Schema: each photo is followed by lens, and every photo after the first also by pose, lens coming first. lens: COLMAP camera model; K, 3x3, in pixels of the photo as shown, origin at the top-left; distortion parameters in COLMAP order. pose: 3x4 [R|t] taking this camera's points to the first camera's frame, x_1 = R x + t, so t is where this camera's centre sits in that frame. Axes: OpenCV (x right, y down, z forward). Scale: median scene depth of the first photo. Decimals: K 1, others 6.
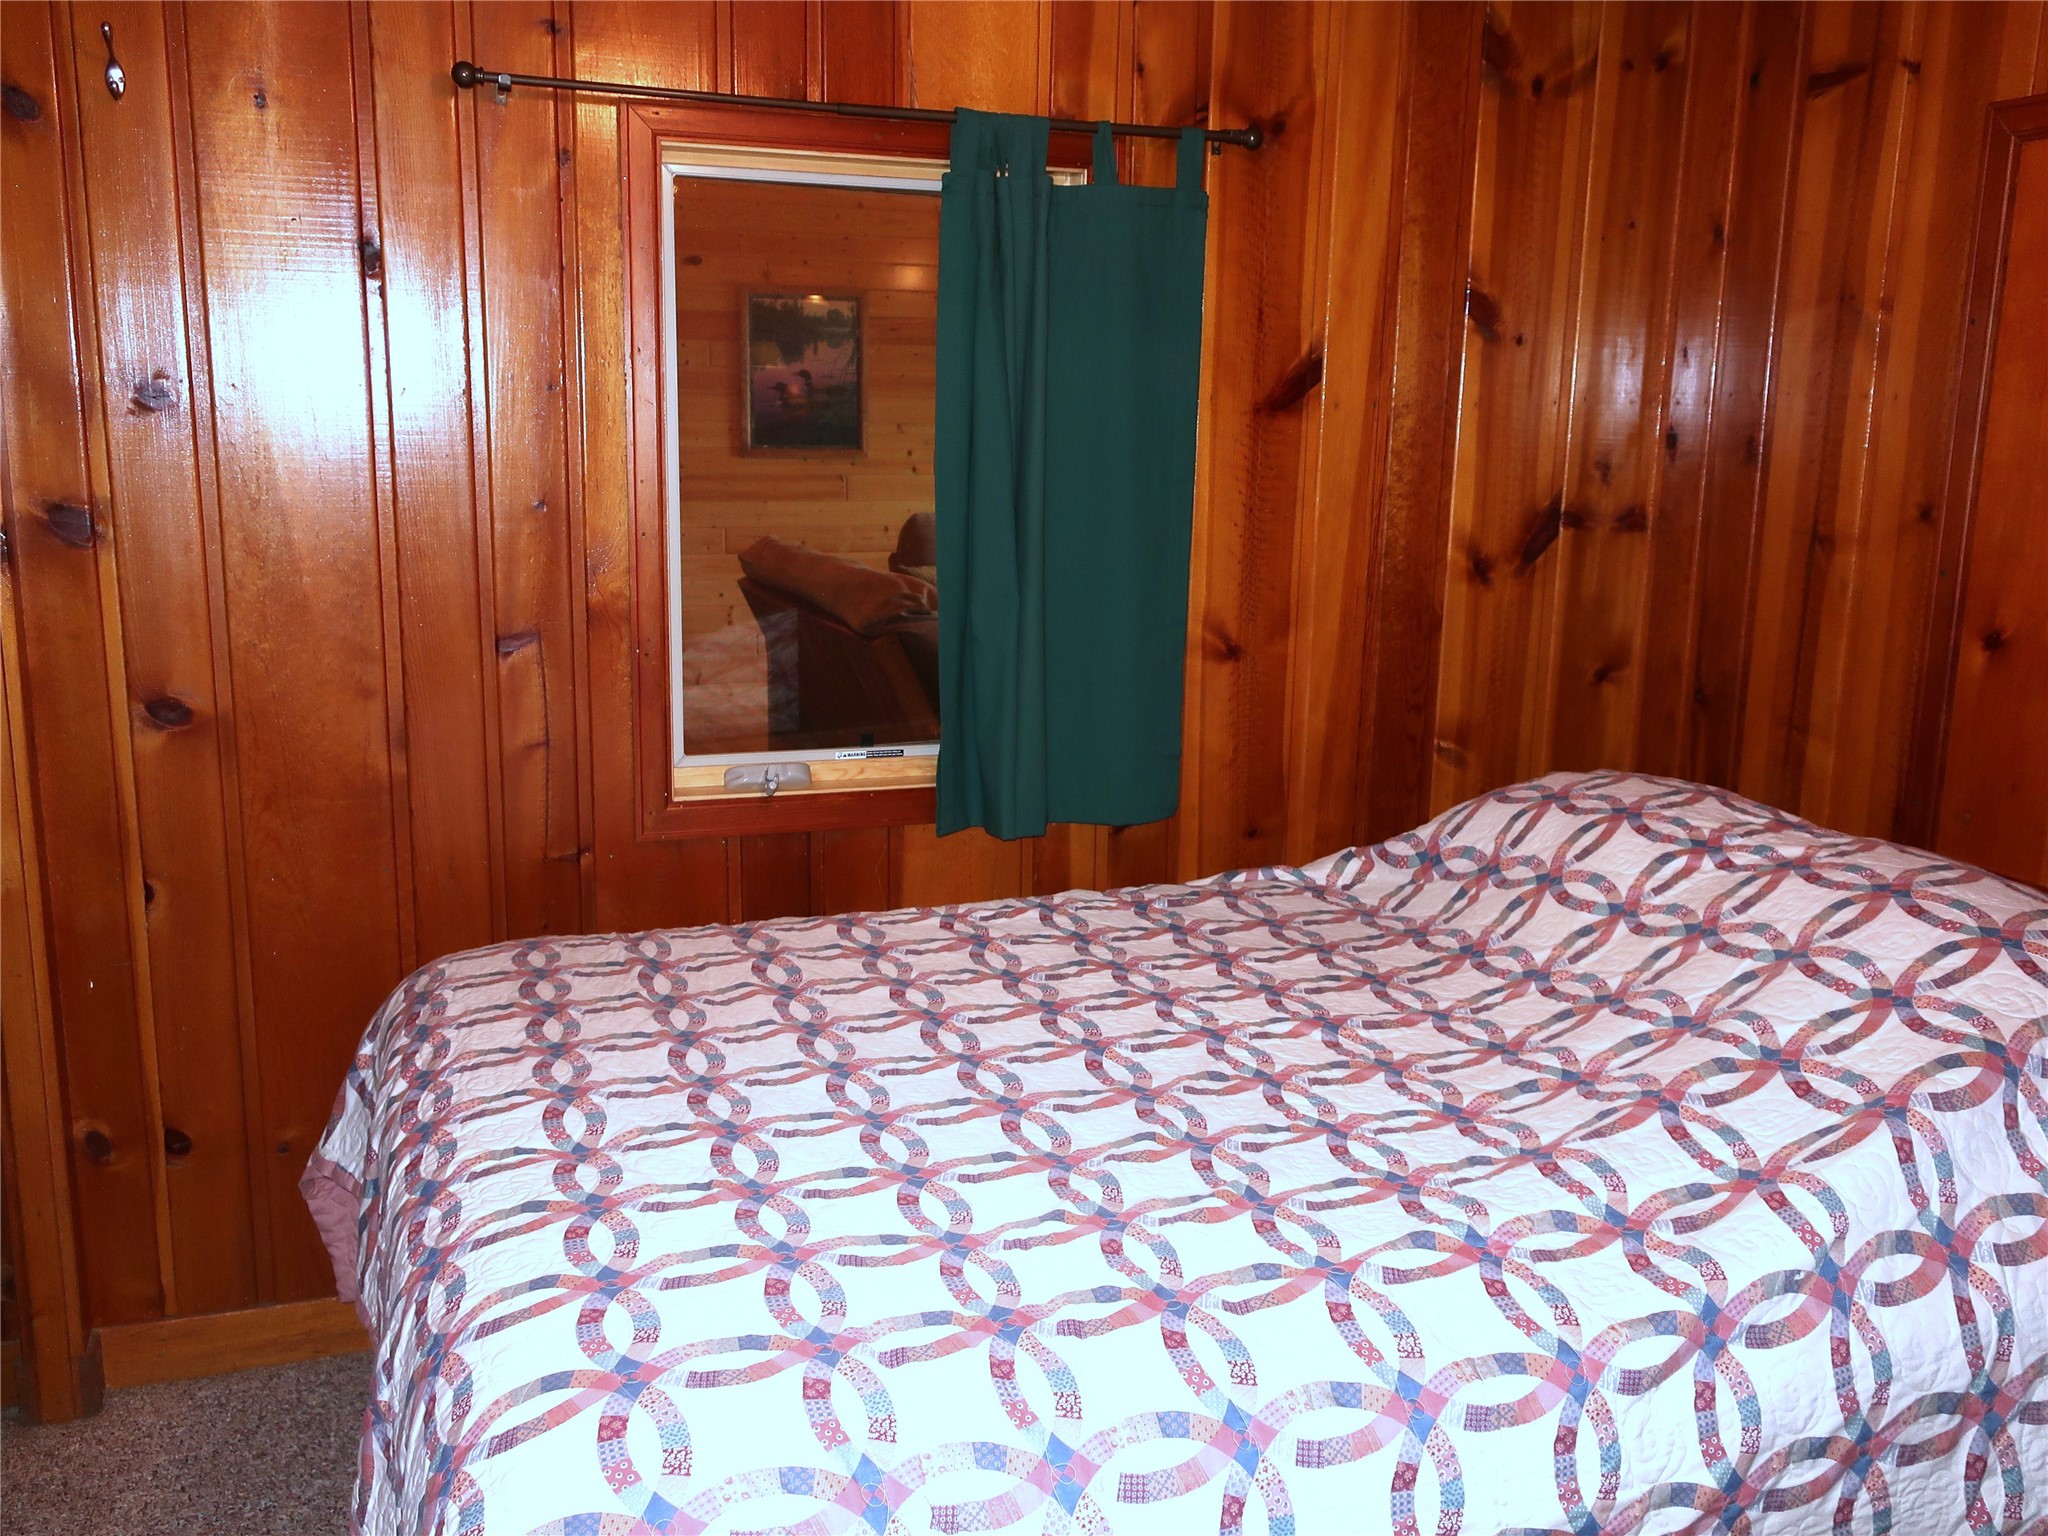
lens RADIAL K [[1808.5, 0, 1024.0], [0, 1808.5, 768.0], [0, 0, 1]] dist [0.000264, 0.006820]
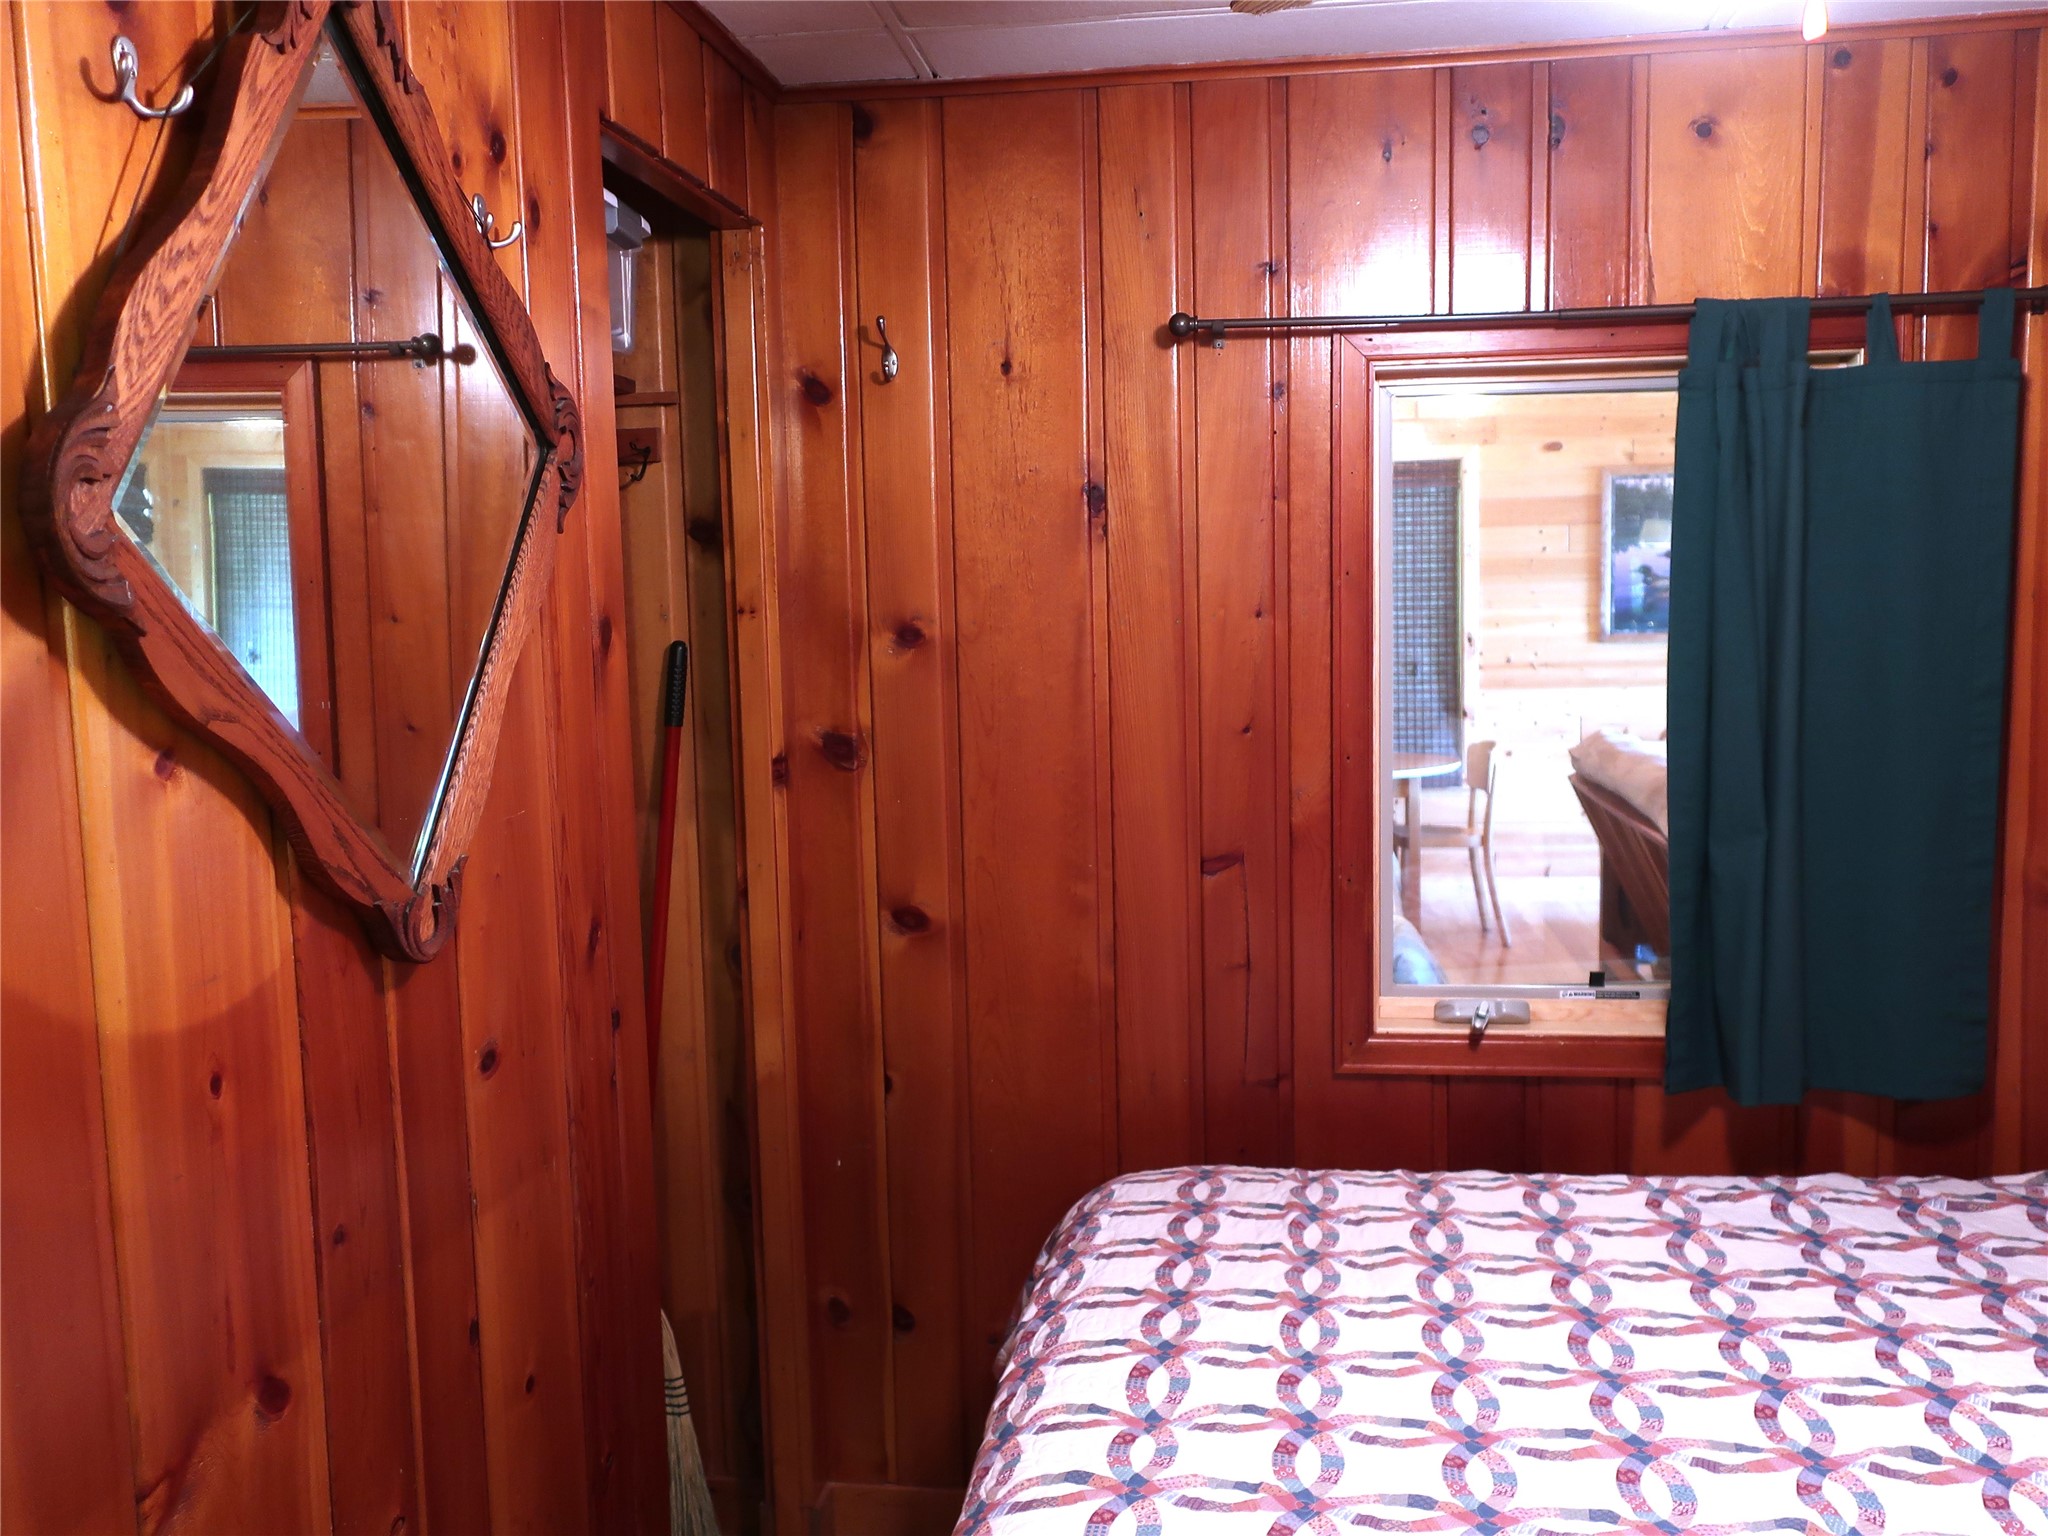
lens RADIAL K [[1808.5, 0, 1024.0], [0, 1808.5, 768.0], [0, 0, 1]] dist [0.000264, 0.006820]
pose [[0.883050, 0.009770, -0.469178, 0.105265], [-0.054775, 0.995095, -0.082371, -0.037339], [0.466072, 0.098437, 0.879254, 0.062505]]
